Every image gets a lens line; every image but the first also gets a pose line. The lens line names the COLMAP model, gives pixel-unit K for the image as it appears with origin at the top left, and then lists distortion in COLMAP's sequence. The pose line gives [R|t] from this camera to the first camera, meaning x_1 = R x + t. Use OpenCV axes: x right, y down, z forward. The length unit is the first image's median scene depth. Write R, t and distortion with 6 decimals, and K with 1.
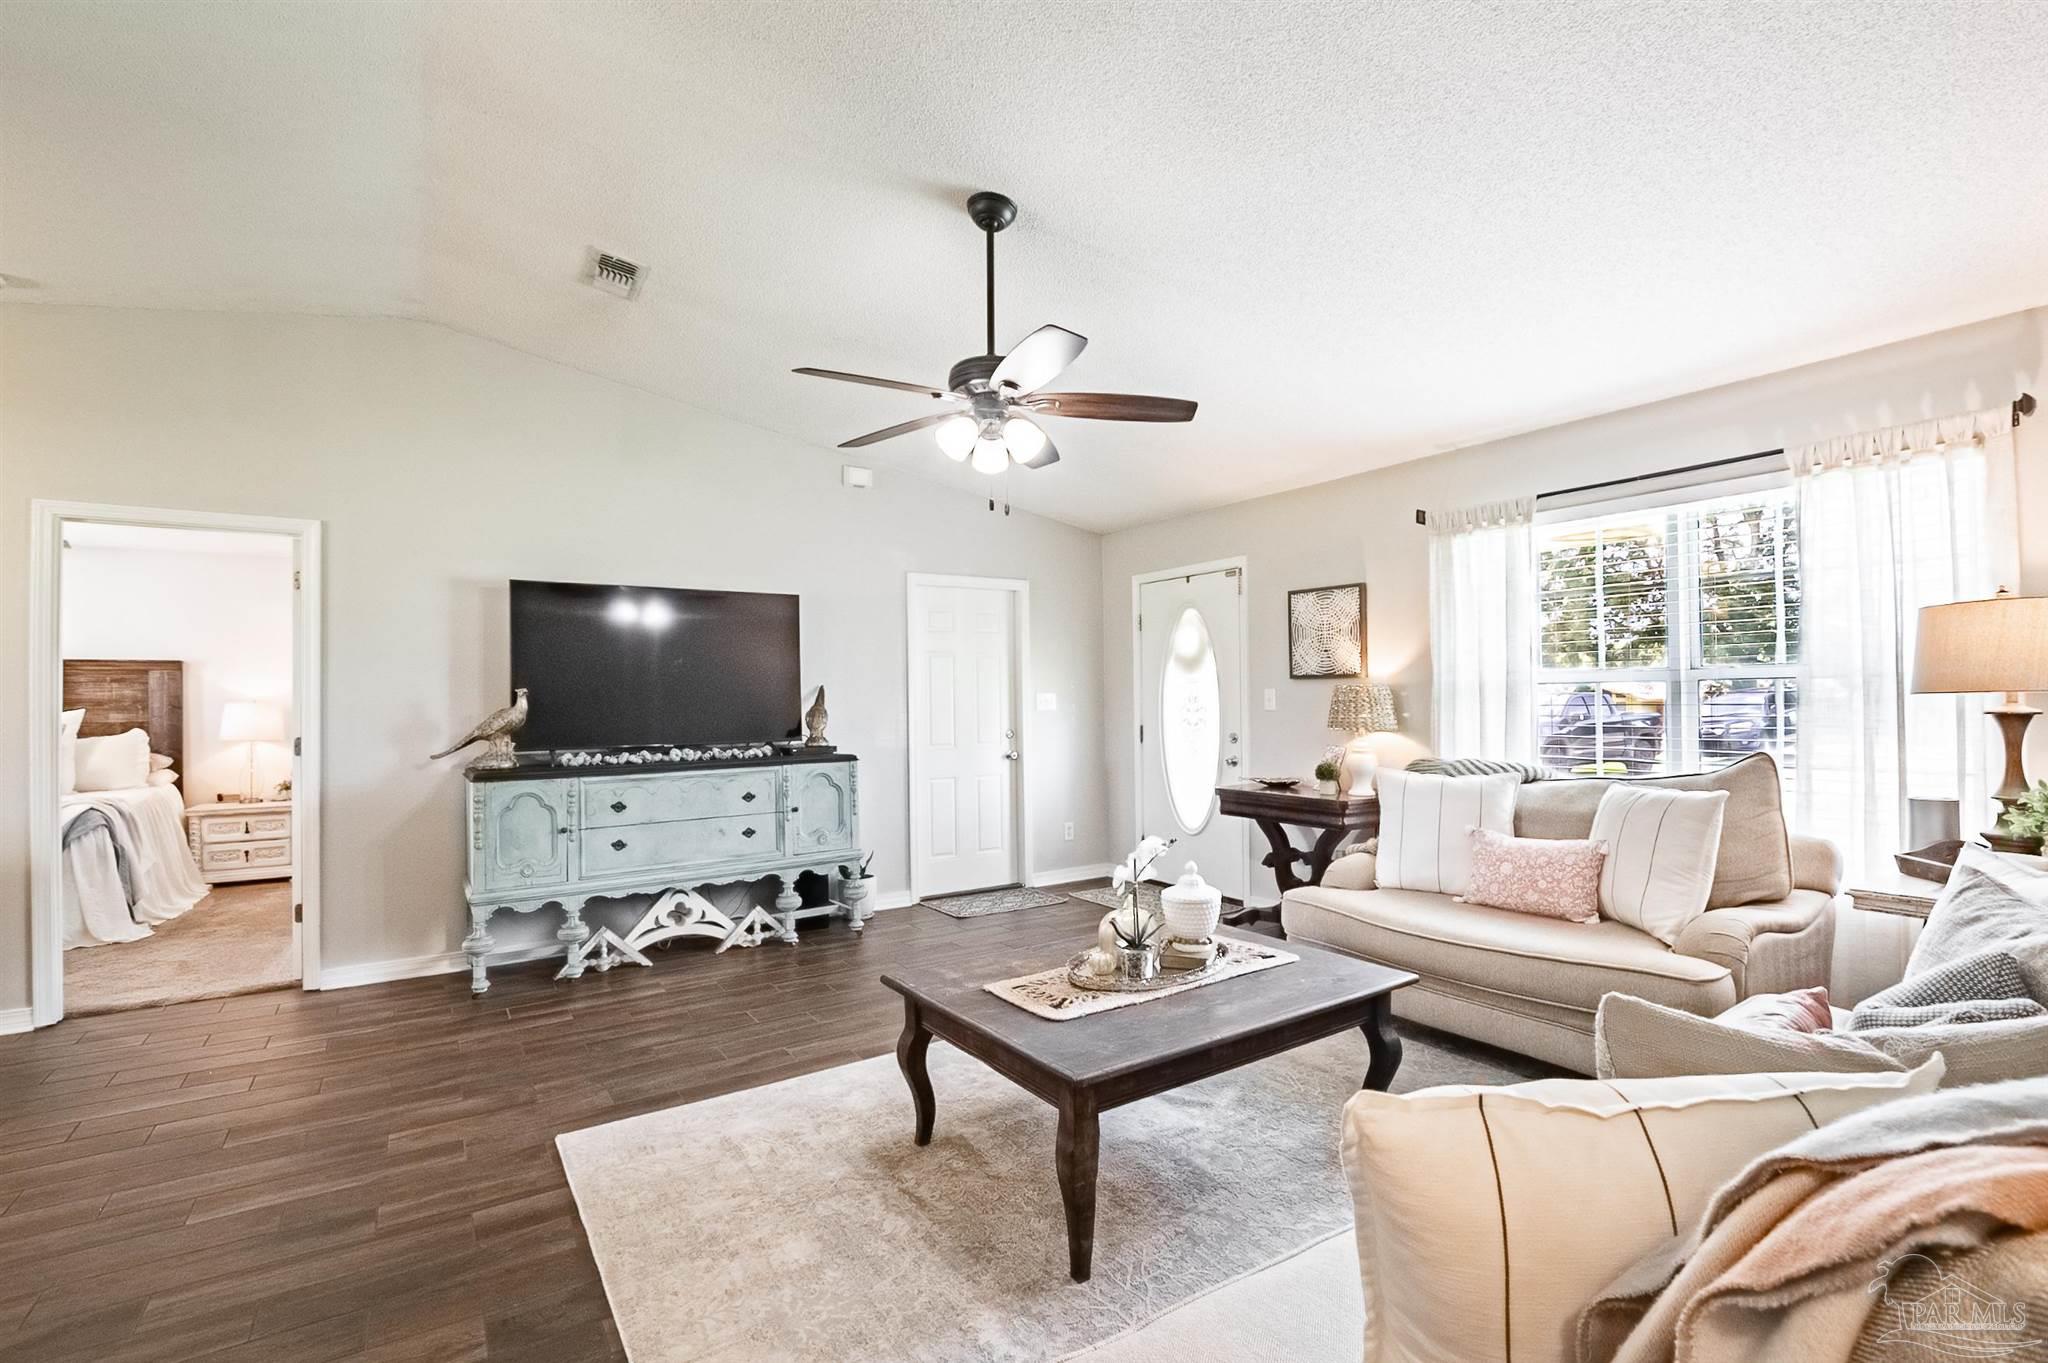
lens RADIAL K [[927.1, 0, 1025.8], [0, 927.1, 702.5], [0, 0, 1]] dist [-0.017257, 0.000894]
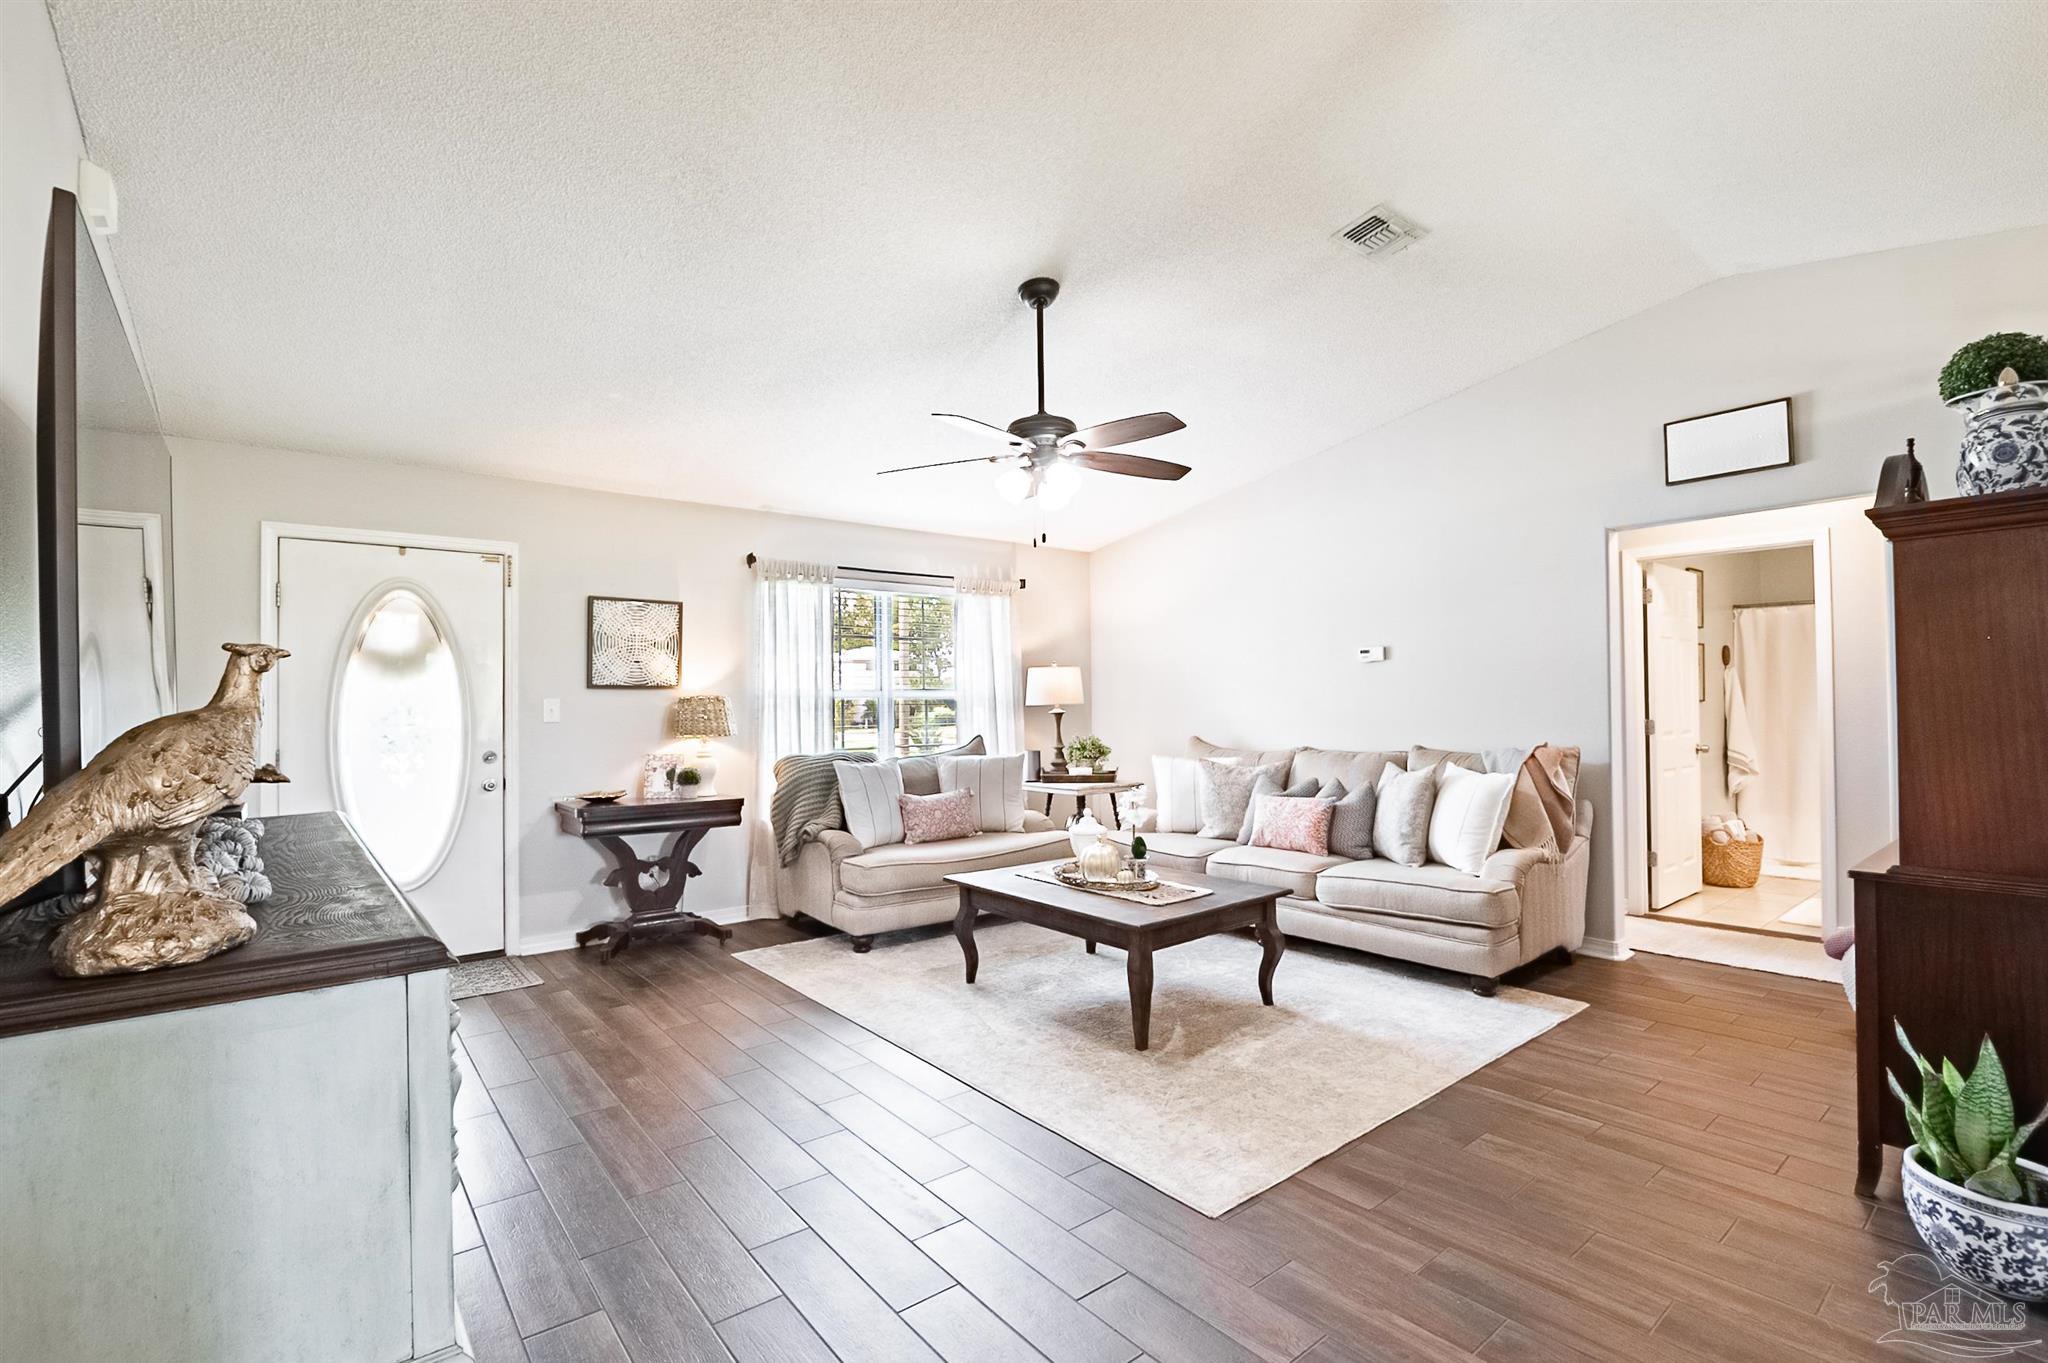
lens RADIAL K [[927.1, 0, 1025.8], [0, 927.1, 702.5], [0, 0, 1]] dist [-0.017257, 0.000894]
pose [[-0.093189, 0.013126, 0.995562, -0.753530], [0.013390, 0.999839, -0.011929, 0.007015], [-0.995558, 0.012219, -0.093350, 0.700541]]
